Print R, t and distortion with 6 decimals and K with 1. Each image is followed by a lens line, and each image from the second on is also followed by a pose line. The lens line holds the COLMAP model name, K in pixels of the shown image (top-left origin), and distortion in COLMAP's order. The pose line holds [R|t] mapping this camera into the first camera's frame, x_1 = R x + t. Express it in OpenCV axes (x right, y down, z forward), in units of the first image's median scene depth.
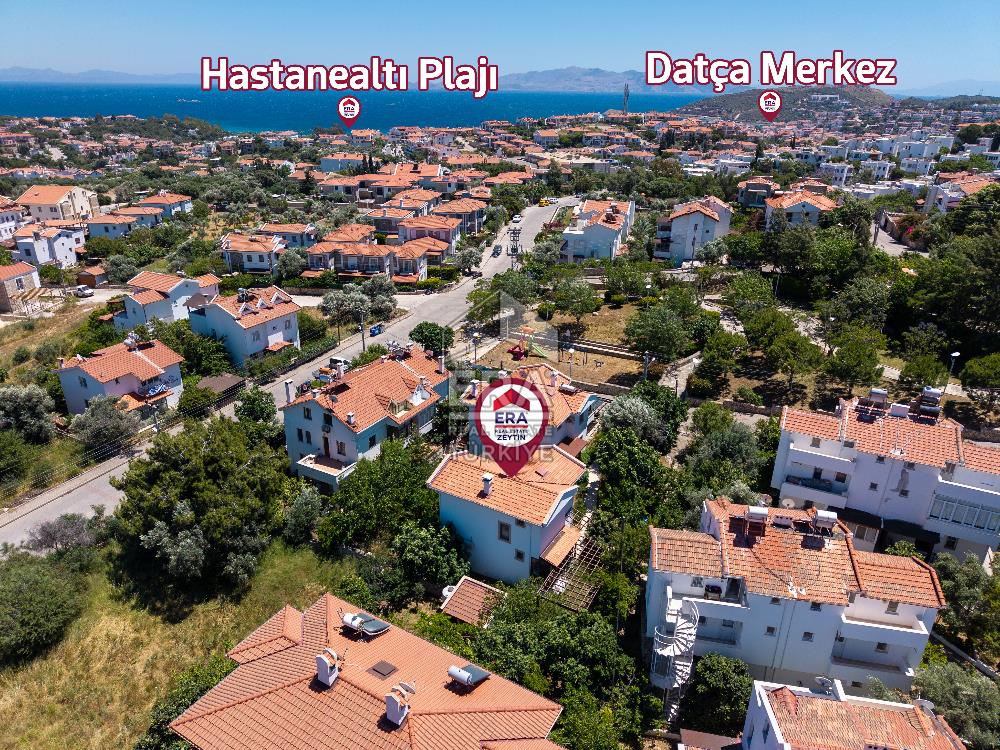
lens RADIAL K [[684.8, 0, 500.0], [0, 684.8, 375.0], [0, 0, 1]] dist [0.028216, -0.031915]
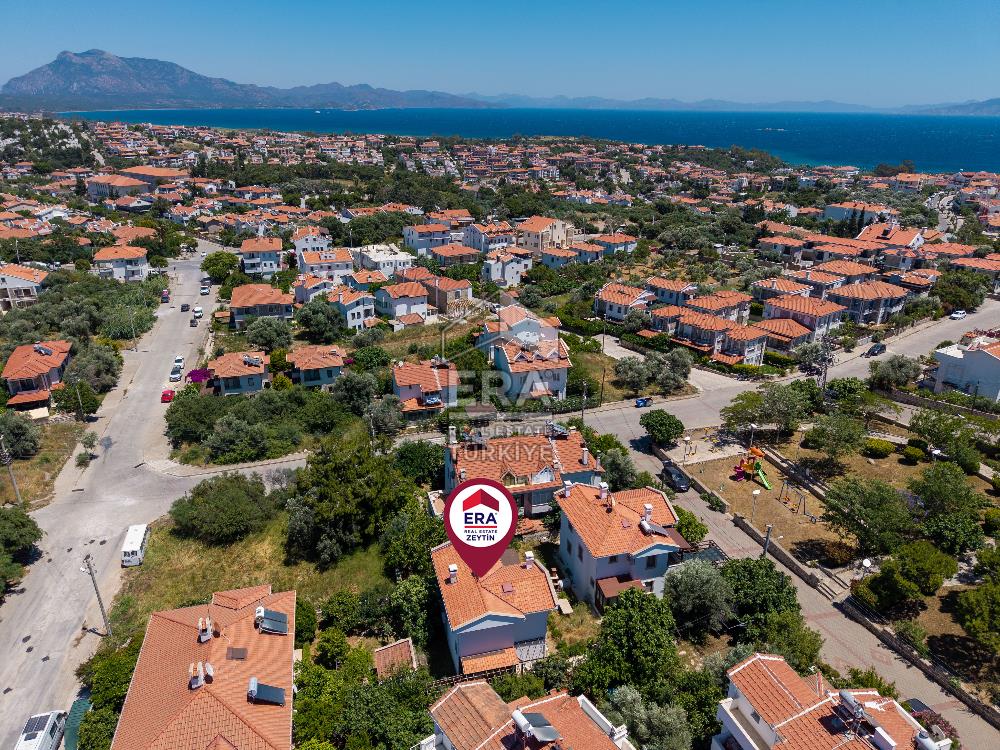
lens RADIAL K [[684.8, 0, 500.0], [0, 684.8, 375.0], [0, 0, 1]] dist [0.028216, -0.031915]
pose [[0.704397, 0.254185, -0.662733, 0.244885], [-0.272713, 0.958934, 0.077933, -0.090871], [0.655327, 0.125840, 0.744790, 0.058409]]
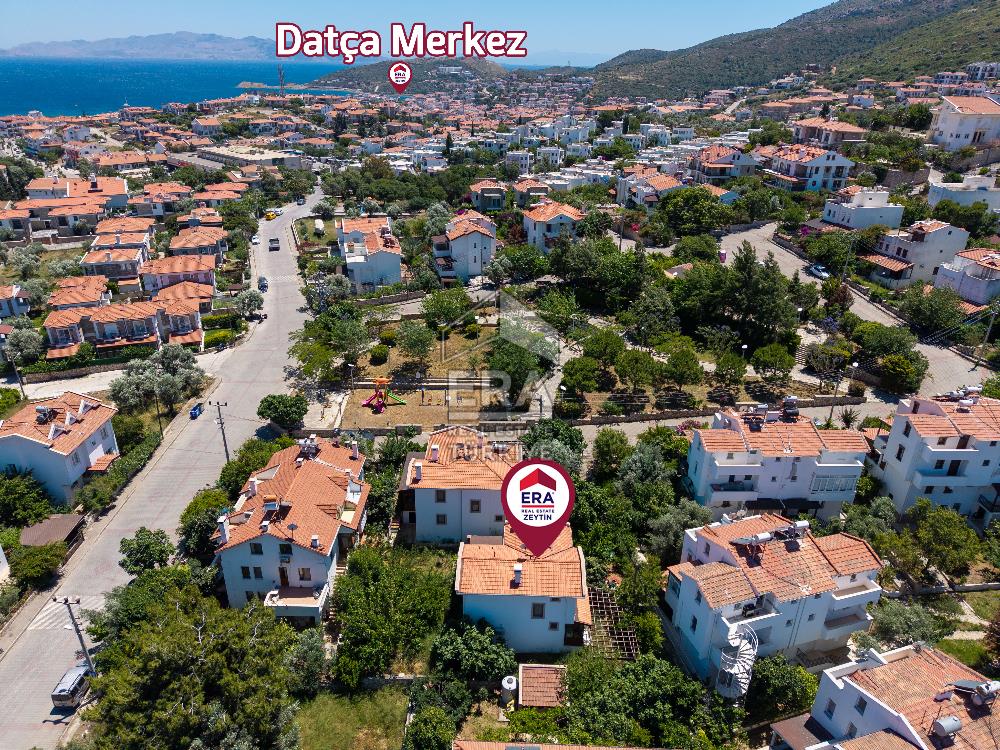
lens RADIAL K [[684.8, 0, 500.0], [0, 684.8, 375.0], [0, 0, 1]] dist [0.028216, -0.031915]
pose [[0.875081, -0.203730, 0.439007, -0.155844], [0.182790, 0.979026, 0.089977, -0.085030], [-0.448131, 0.001509, 0.893967, 0.019811]]
